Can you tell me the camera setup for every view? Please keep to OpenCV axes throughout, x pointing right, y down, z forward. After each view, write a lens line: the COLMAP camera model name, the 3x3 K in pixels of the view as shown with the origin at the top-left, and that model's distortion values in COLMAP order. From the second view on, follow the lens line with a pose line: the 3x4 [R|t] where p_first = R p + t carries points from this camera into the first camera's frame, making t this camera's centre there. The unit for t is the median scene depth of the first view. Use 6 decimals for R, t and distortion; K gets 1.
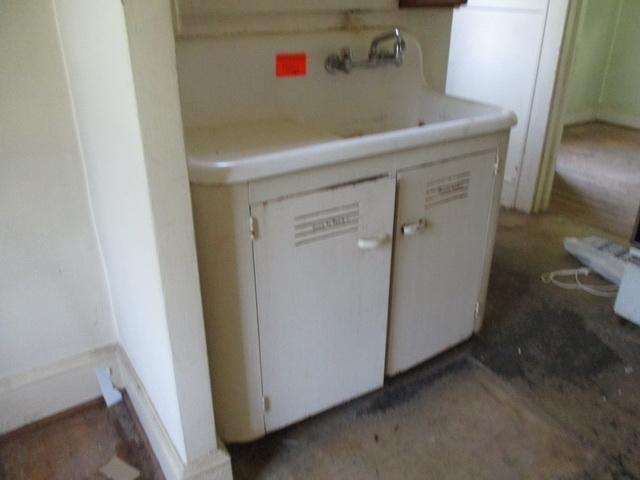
lens RADIAL K [[517.0, 0, 320.0], [0, 517.0, 240.0], [0, 0, 1]] dist [-0.015752, -0.010563]
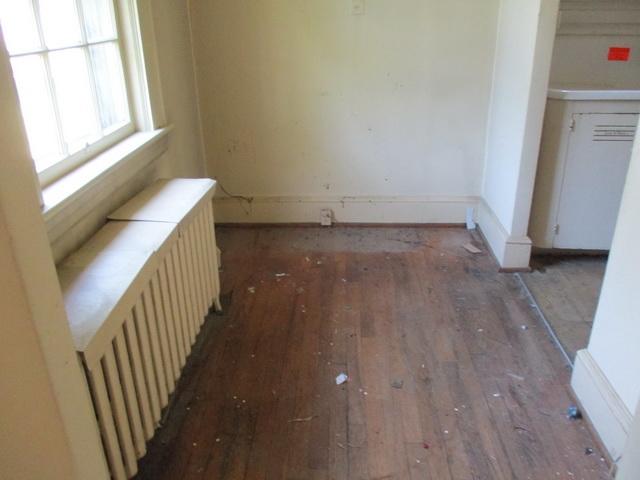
lens RADIAL K [[555.0, 0, 320.0], [0, 555.0, 240.0], [0, 0, 1]] dist [-0.001588, -0.091407]
pose [[0.807688, 0.221349, -0.546484, 0.329510], [-0.239733, 0.970071, 0.038602, 0.524945], [0.538673, 0.099832, 0.836580, -1.214851]]
